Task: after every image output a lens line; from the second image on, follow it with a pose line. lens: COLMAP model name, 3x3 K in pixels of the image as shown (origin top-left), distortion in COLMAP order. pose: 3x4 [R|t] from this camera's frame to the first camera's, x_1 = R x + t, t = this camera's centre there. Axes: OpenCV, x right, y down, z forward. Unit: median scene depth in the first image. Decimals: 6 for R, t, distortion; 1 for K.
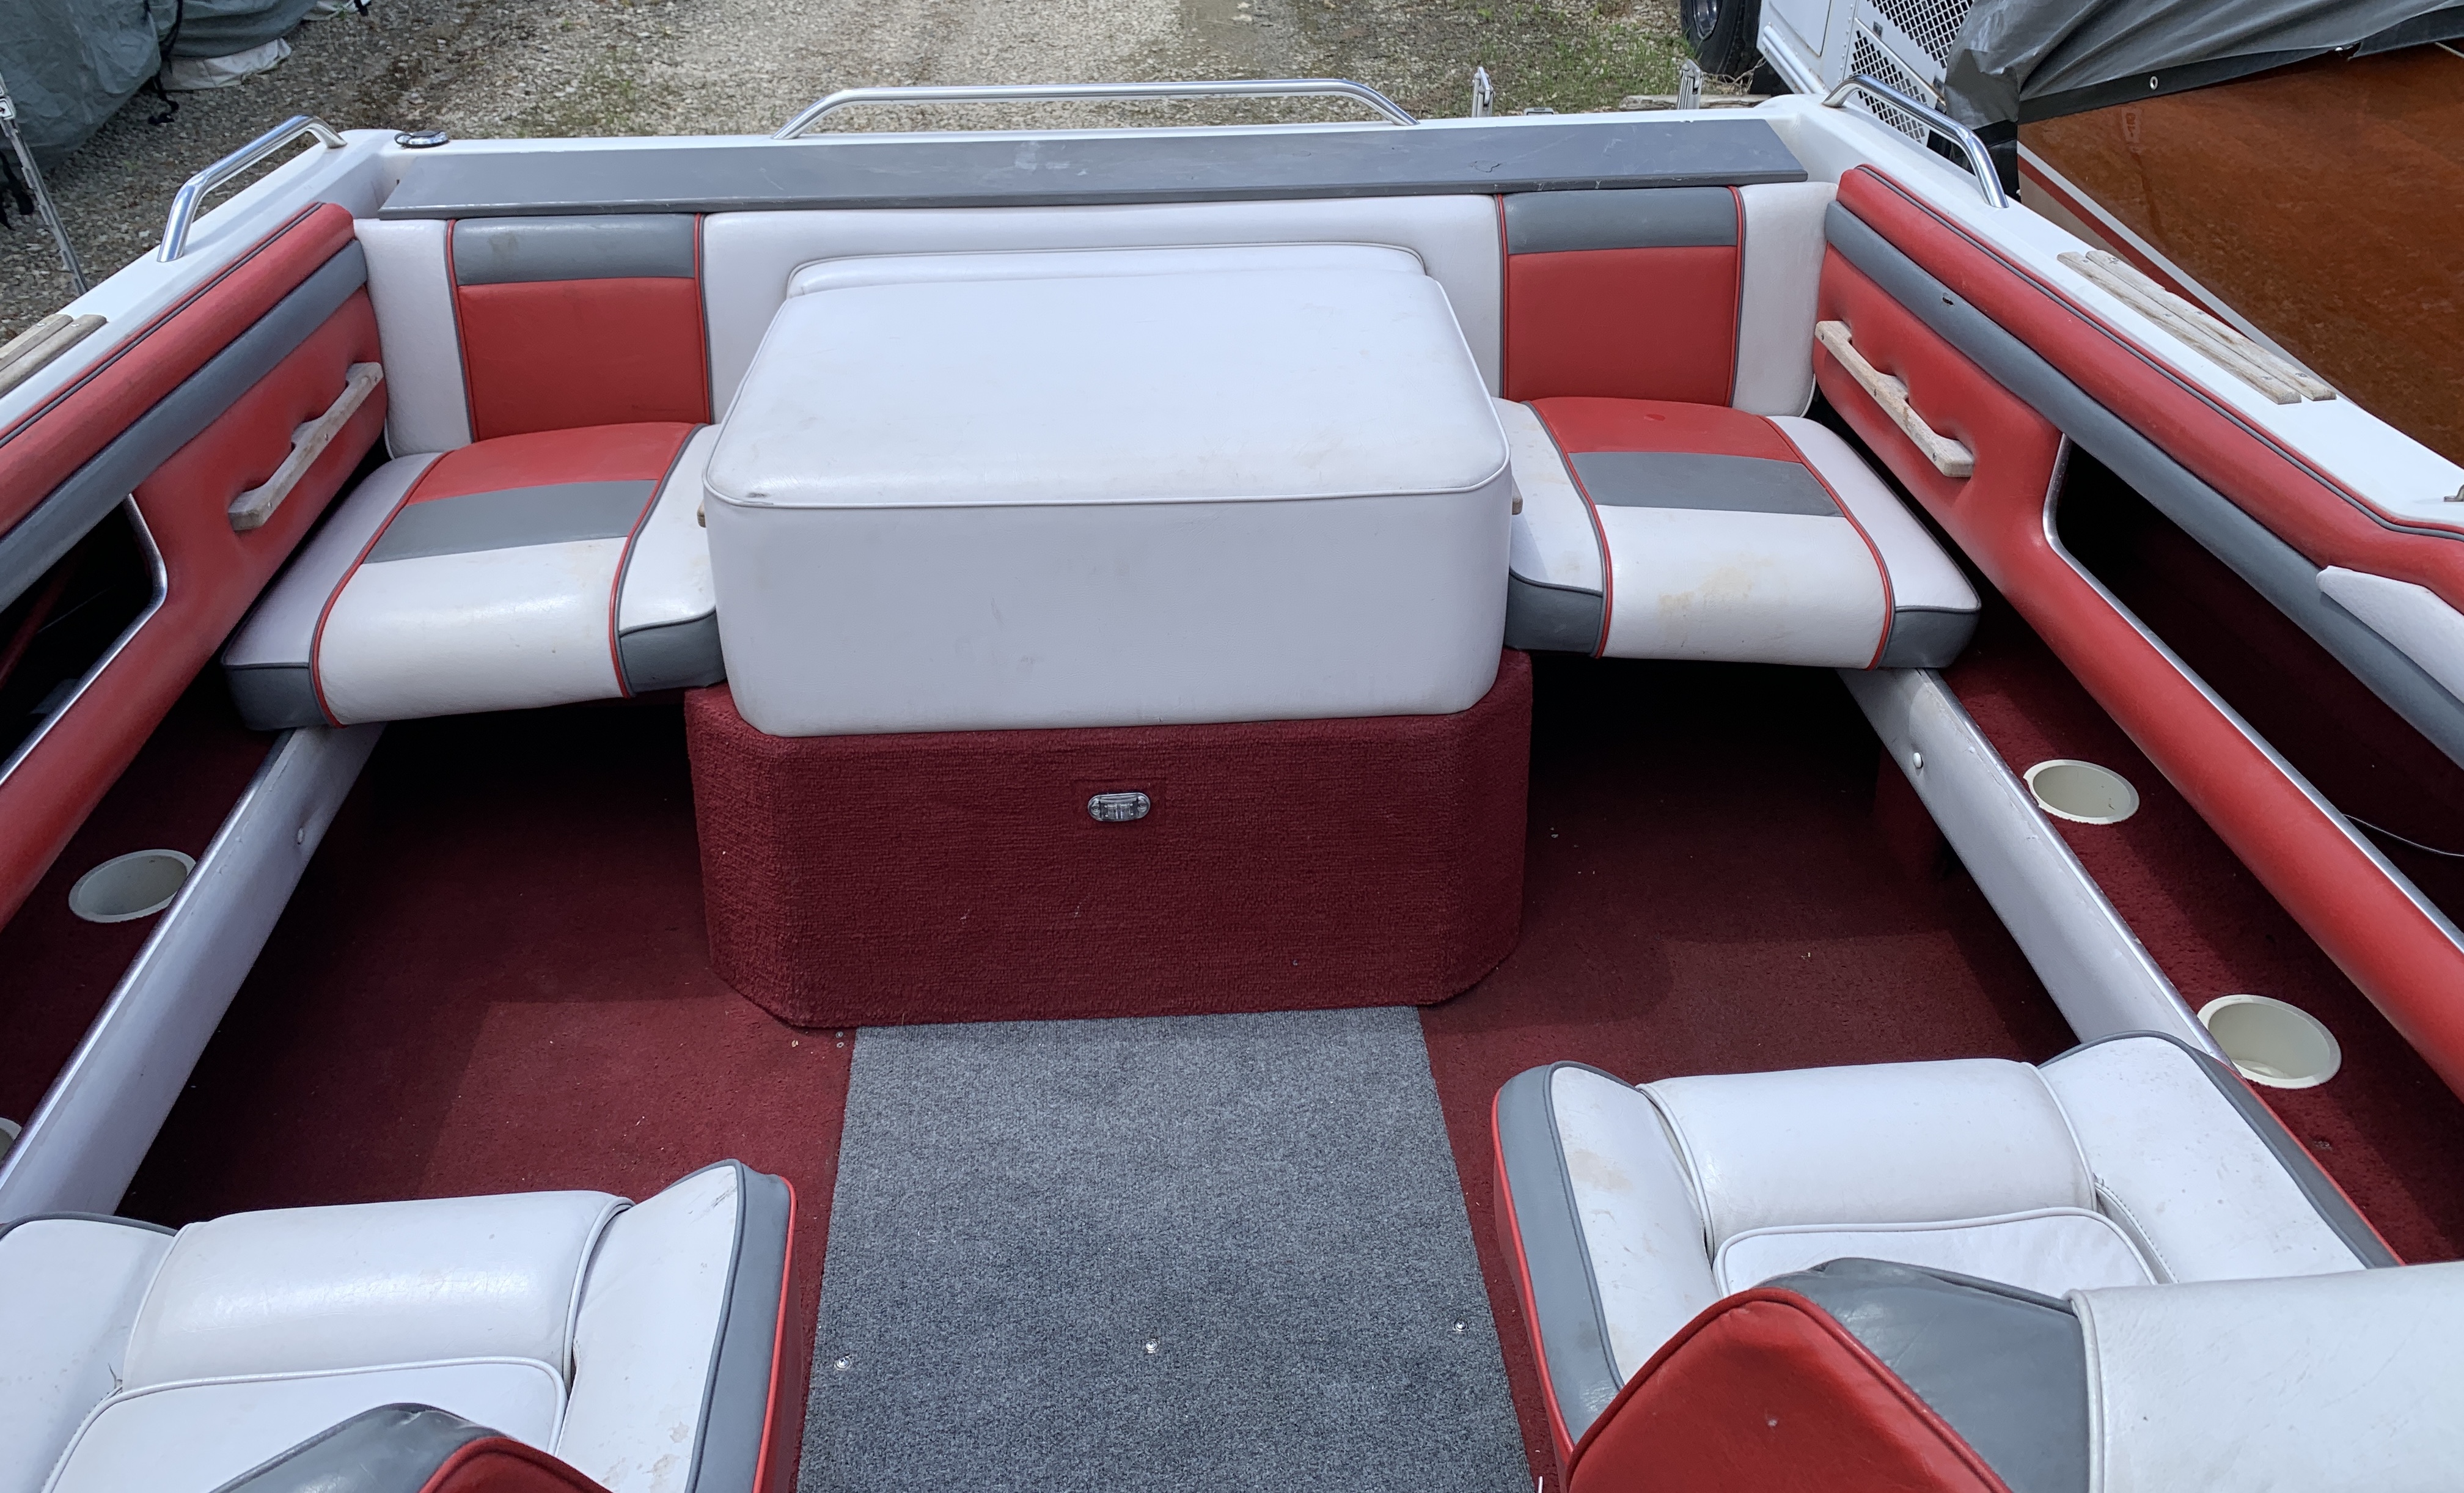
lens RADIAL K [[2068.7, 0, 1238.3], [0, 2068.7, 726.9], [0, 0, 1]] dist [0.036727, -0.078053]
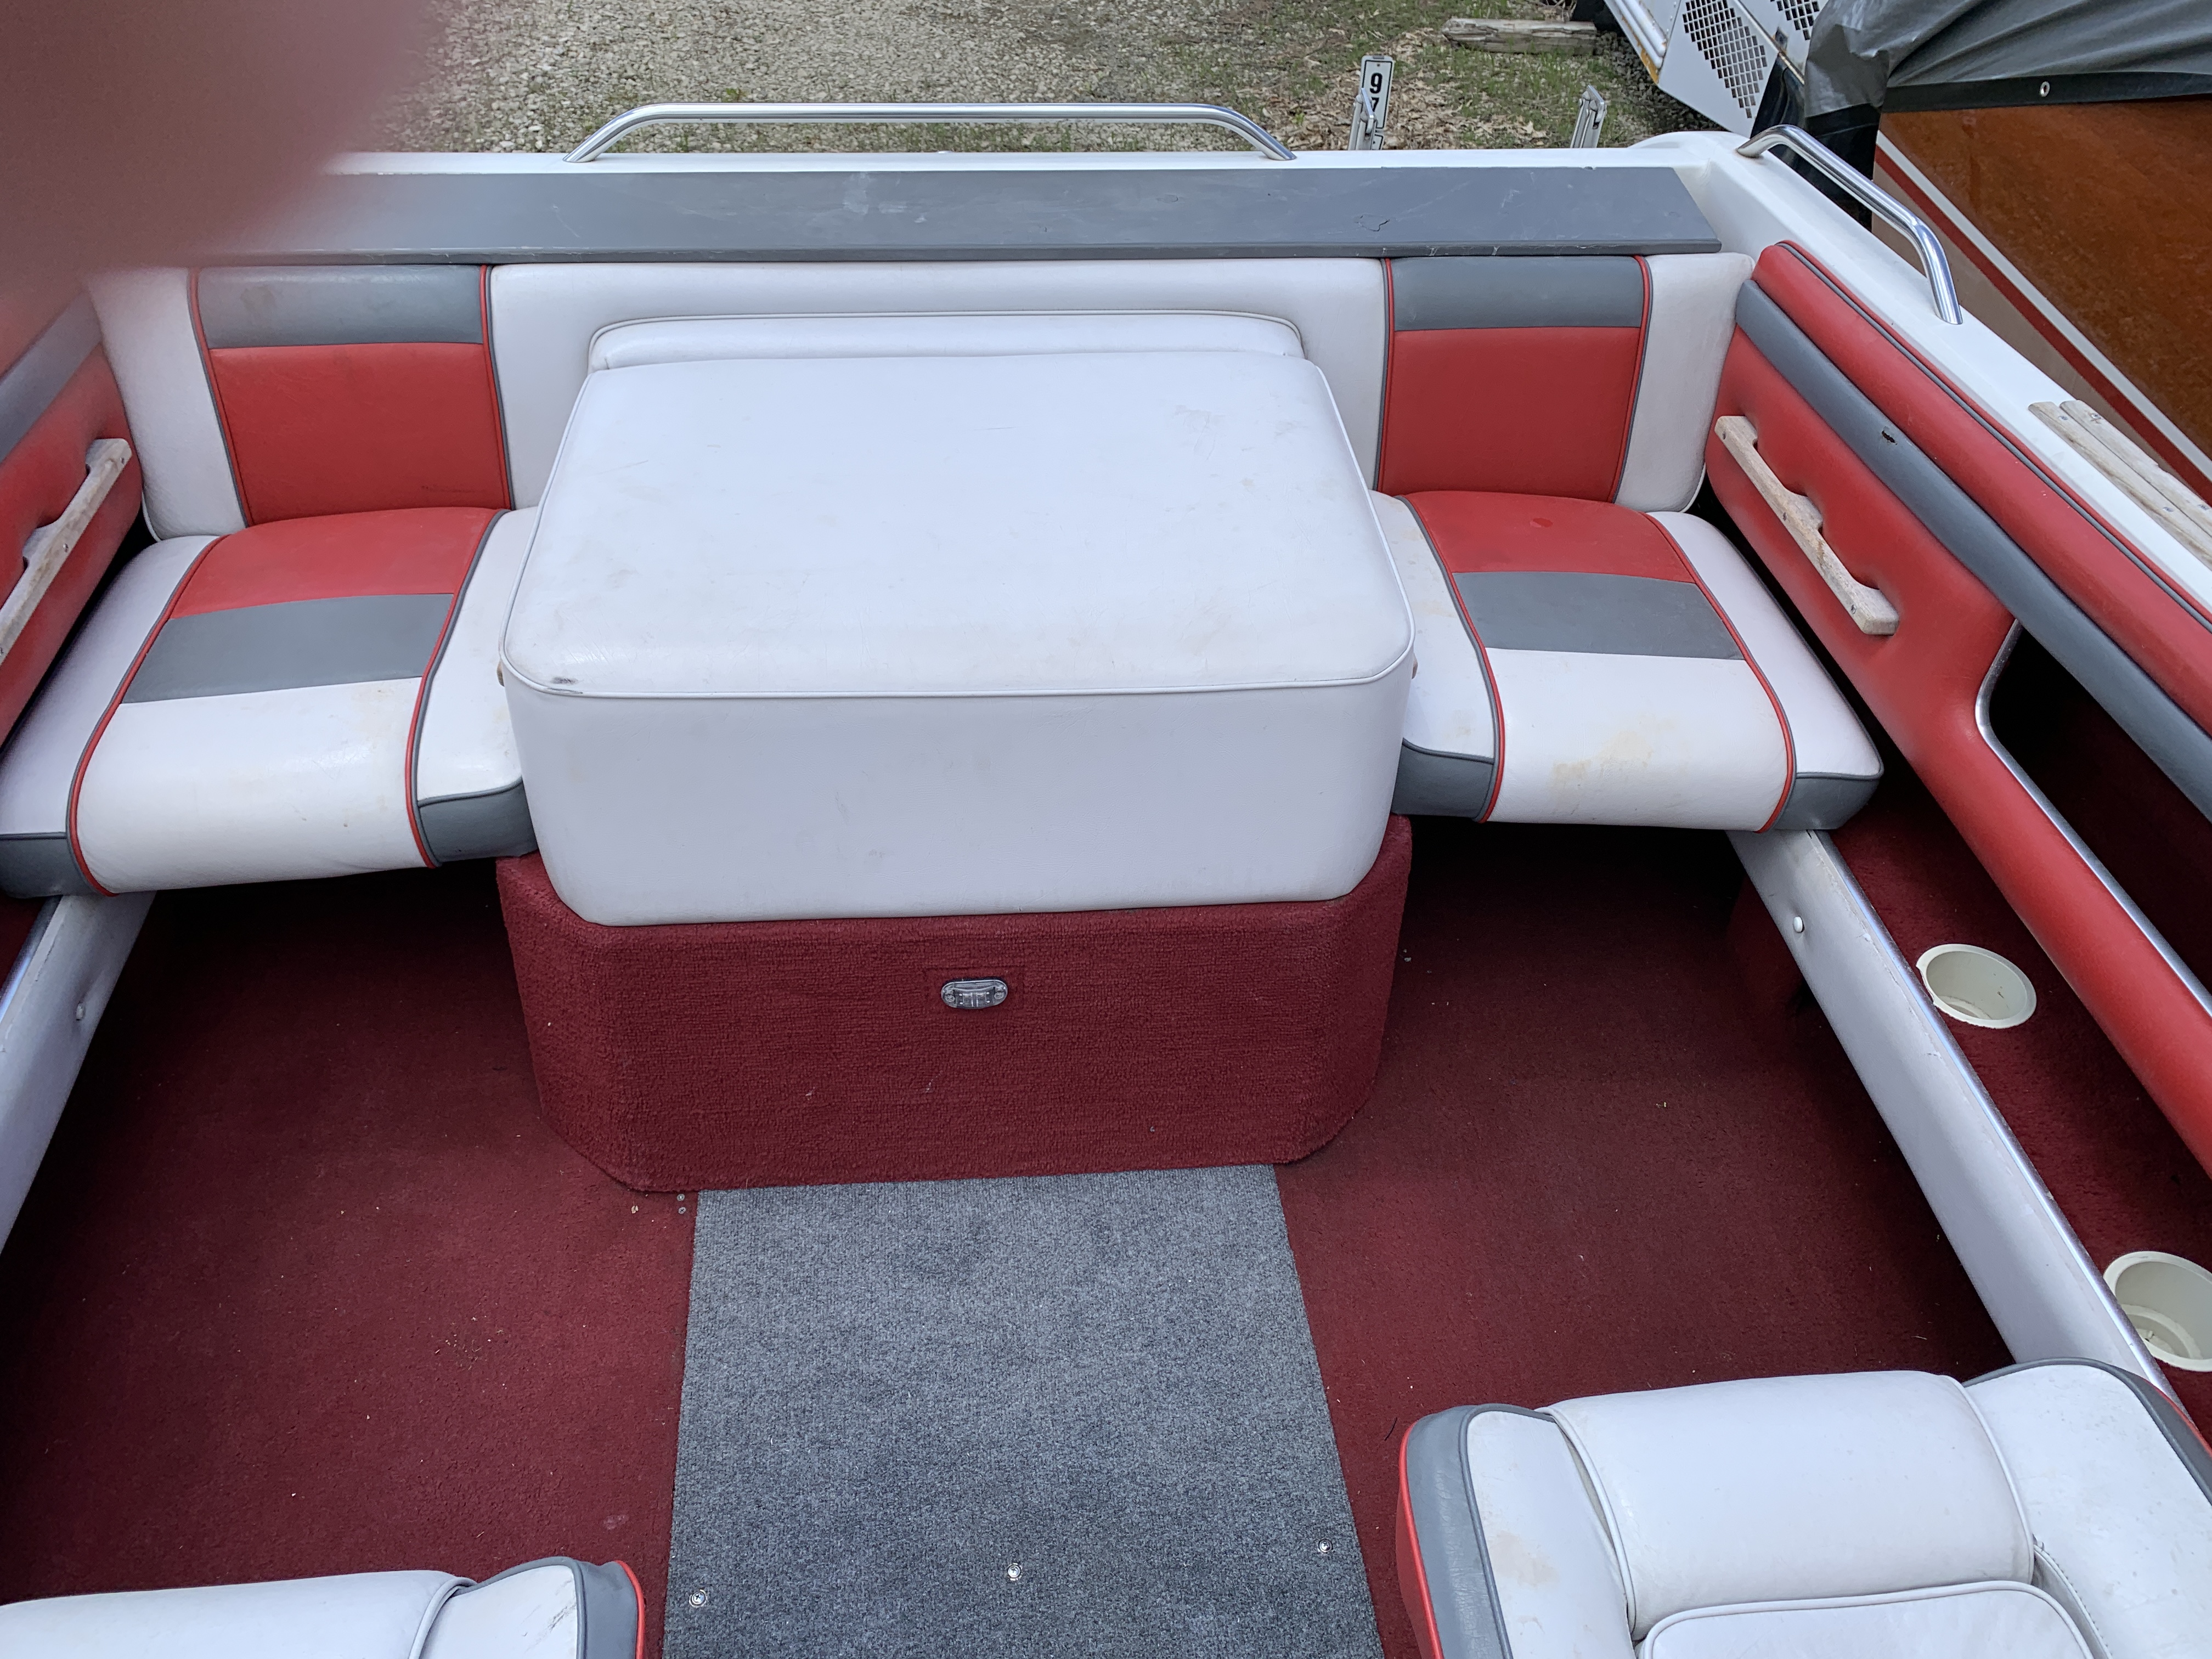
lens RADIAL K [[1690.6, 0, 1087.7], [0, 1690.6, 847.0], [0, 0, 1]] dist [0.029407, -0.035216]
pose [[0.998587, 0.006899, 0.052687, -0.046093], [-0.018769, 0.973418, 0.228264, -0.197441], [-0.049712, -0.228930, 0.972173, 0.261256]]
